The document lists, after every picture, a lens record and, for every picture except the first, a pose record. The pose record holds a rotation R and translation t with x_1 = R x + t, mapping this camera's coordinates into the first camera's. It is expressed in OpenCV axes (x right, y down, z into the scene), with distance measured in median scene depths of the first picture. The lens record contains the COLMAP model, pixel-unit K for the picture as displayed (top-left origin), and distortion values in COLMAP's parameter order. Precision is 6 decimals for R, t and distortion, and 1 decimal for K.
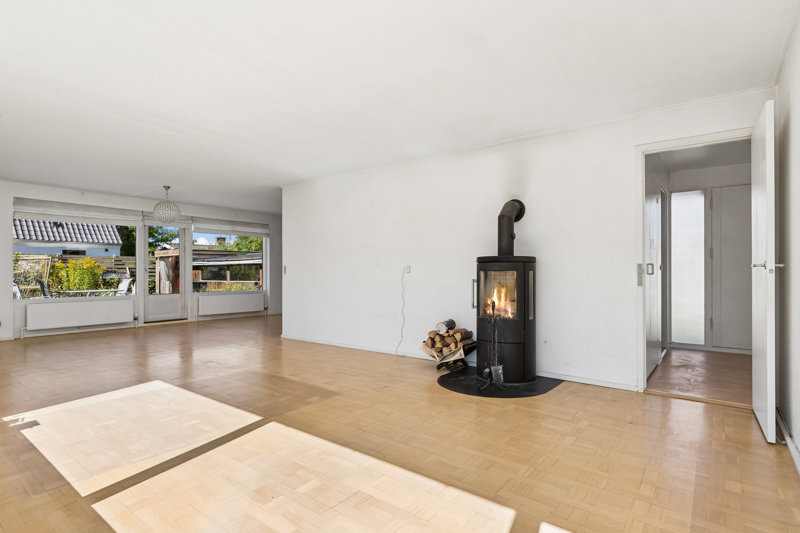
lens RADIAL K [[407.1, 0, 399.5], [0, 407.1, 268.8], [0, 0, 1]] dist [0.000121, -0.000001]
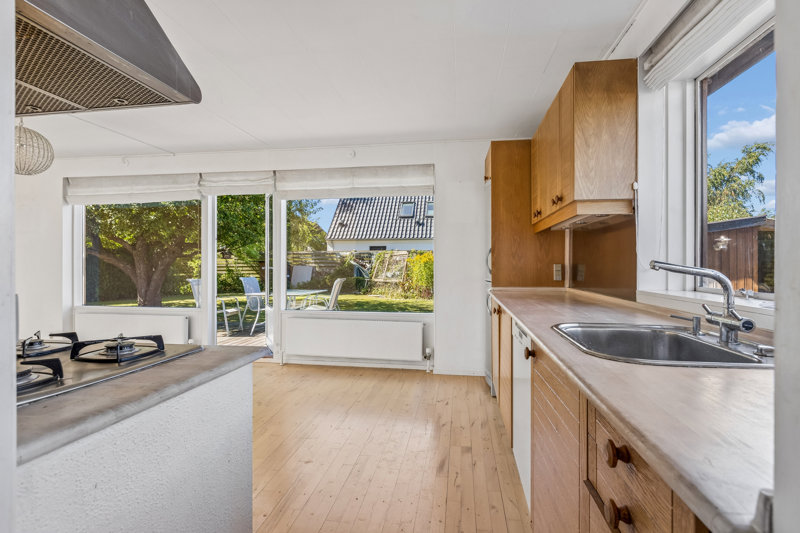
lens RADIAL K [[407.1, 0, 398.9], [0, 407.1, 265.5], [0, 0, 1]] dist [0.000121, -0.000001]
pose [[0.476829, 0.000349, -0.878996, 0.042399], [0.005681, 0.999978, 0.003478, -0.002192], [0.878978, -0.006652, 0.476816, 0.768588]]
